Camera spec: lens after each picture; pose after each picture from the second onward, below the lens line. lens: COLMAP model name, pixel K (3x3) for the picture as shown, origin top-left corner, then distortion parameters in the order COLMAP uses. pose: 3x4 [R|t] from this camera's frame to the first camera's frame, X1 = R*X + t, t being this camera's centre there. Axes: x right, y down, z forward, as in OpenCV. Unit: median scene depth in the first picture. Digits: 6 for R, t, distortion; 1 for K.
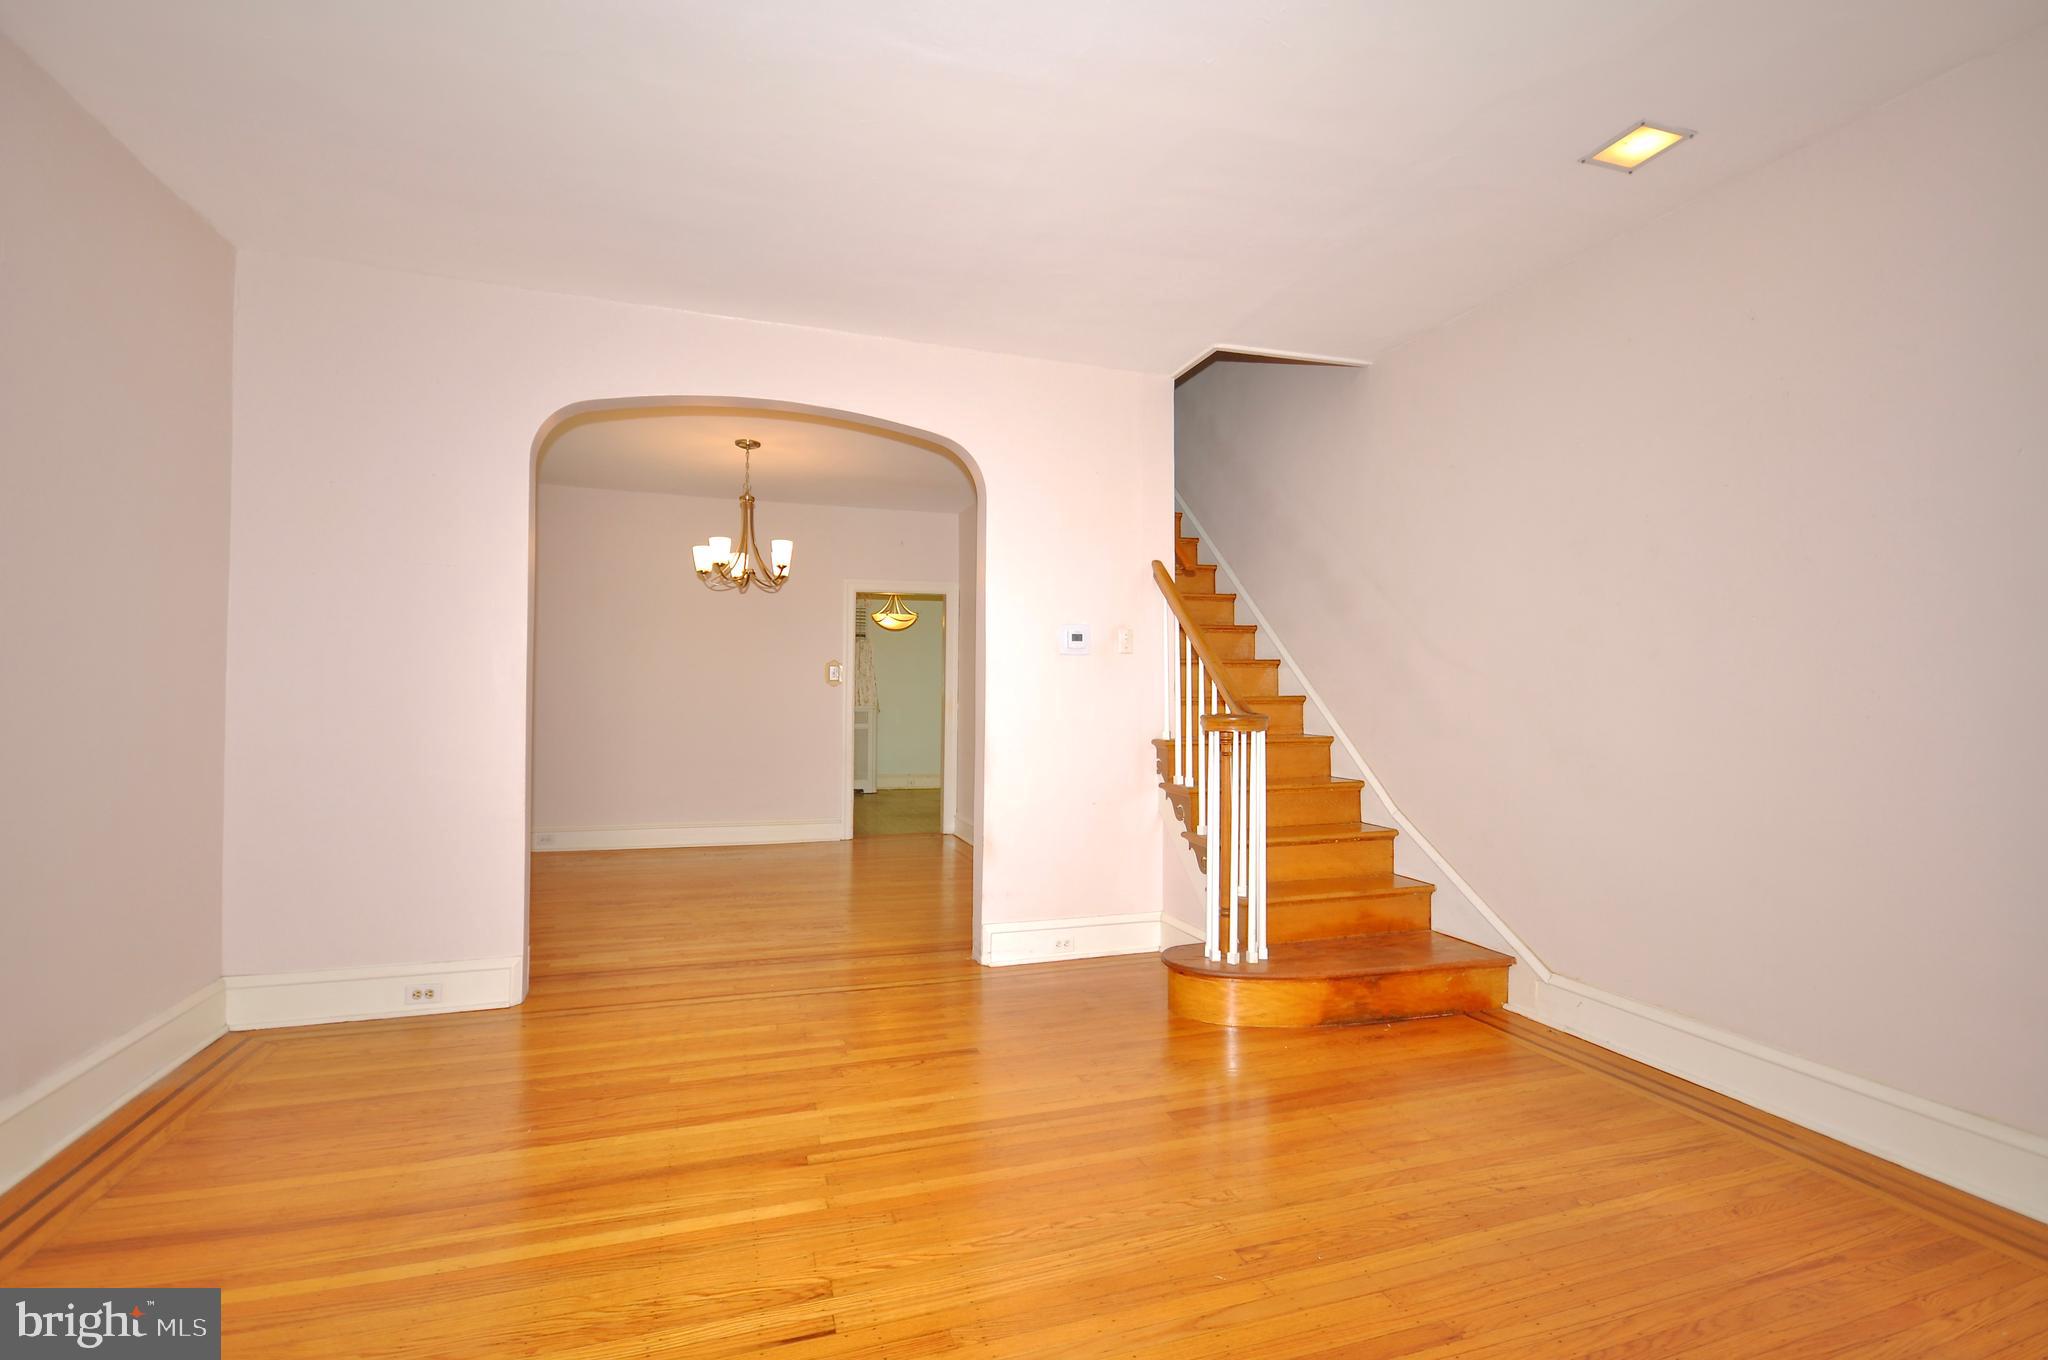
lens RADIAL K [[897.9, 0, 1007.1], [0, 897.9, 683.0], [0, 0, 1]] dist [0.001337, -0.000209]
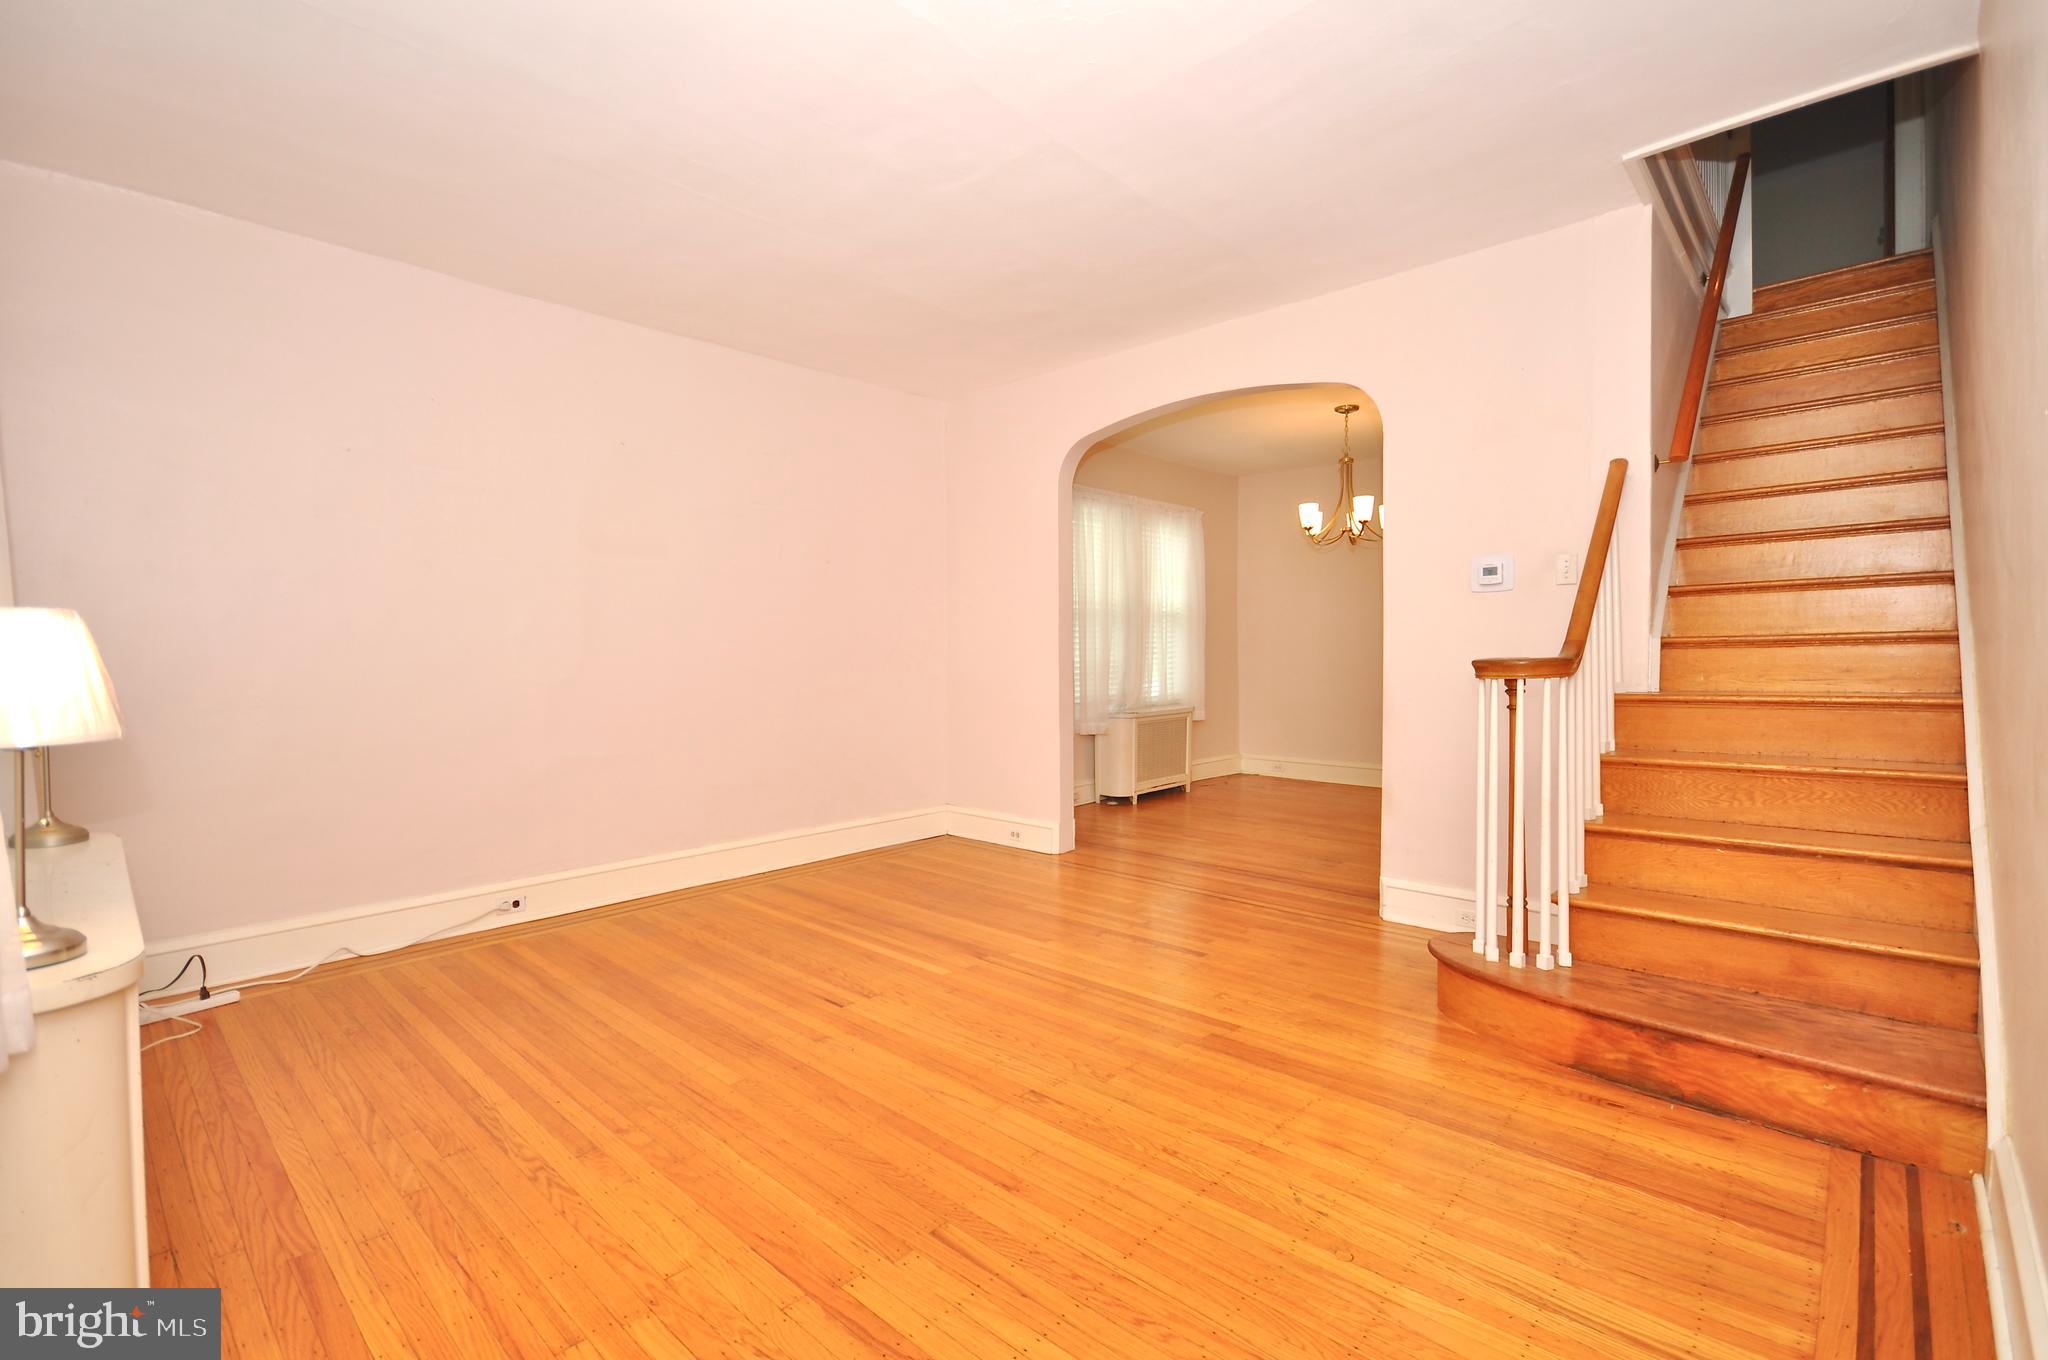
lens RADIAL K [[897.9, 0, 1033.6], [0, 897.9, 678.1], [0, 0, 1]] dist [0.001337, -0.000209]
pose [[0.490425, 0.010392, -0.871421, 0.780798], [0.032076, 0.999036, 0.029966, 0.014360], [0.870893, -0.042648, 0.489619, 0.244547]]
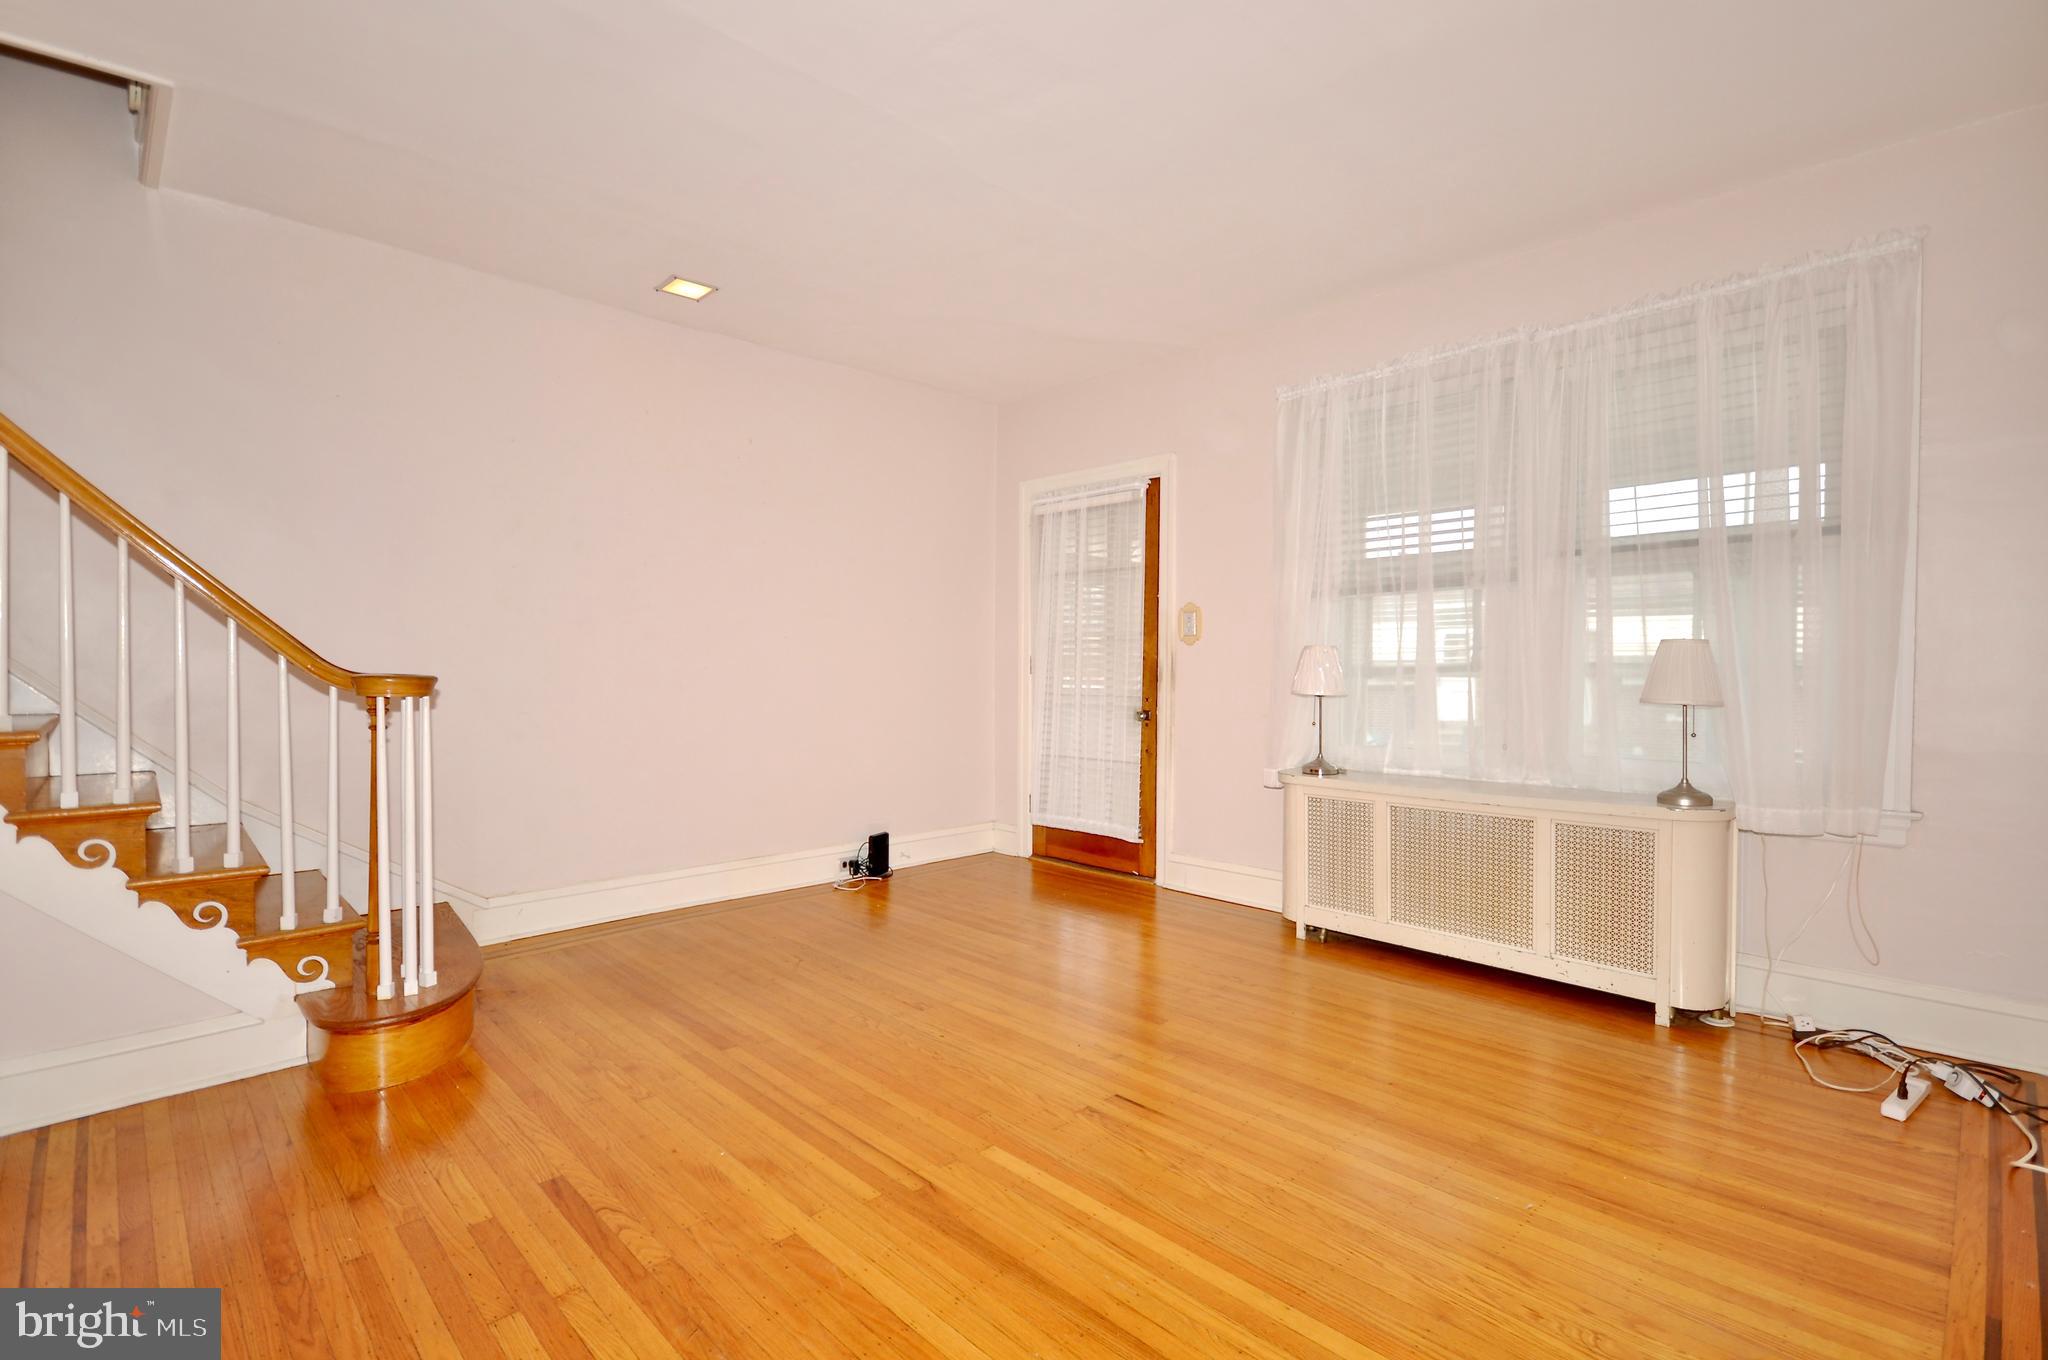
lens RADIAL K [[897.9, 0, 1026.9], [0, 897.9, 672.5], [0, 0, 1]] dist [0.001337, -0.000209]
pose [[-0.441239, -0.011503, 0.897316, -0.723617], [-0.028939, 0.999580, -0.001417, 0.020311], [-0.896923, -0.026593, -0.441386, 0.905771]]
